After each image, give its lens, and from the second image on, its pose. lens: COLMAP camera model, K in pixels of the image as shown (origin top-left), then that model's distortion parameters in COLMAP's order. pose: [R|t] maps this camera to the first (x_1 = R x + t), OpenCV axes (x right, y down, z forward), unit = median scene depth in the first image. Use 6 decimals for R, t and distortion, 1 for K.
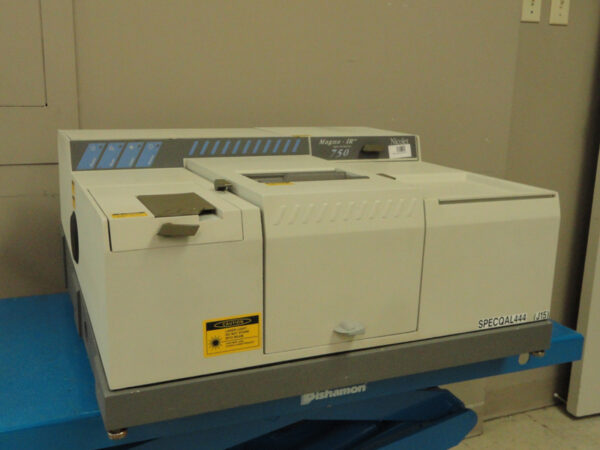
lens RADIAL K [[636.8, 0, 300.0], [0, 636.8, 225.0], [0, 0, 1]] dist [-0.019148, -0.015456]
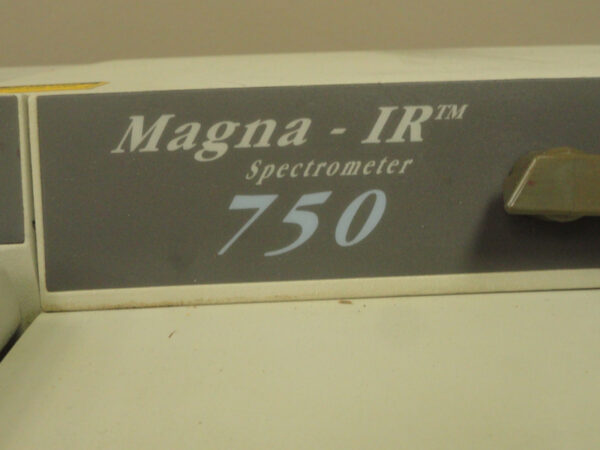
lens RADIAL K [[636.8, 0, 300.0], [0, 636.8, 225.0], [0, 0, 1]] dist [-0.019148, -0.015456]
pose [[0.929158, 0.063315, -0.364221, 0.106682], [-0.031636, 0.995229, 0.092300, -0.123661], [0.368328, -0.074239, 0.926727, 0.884362]]
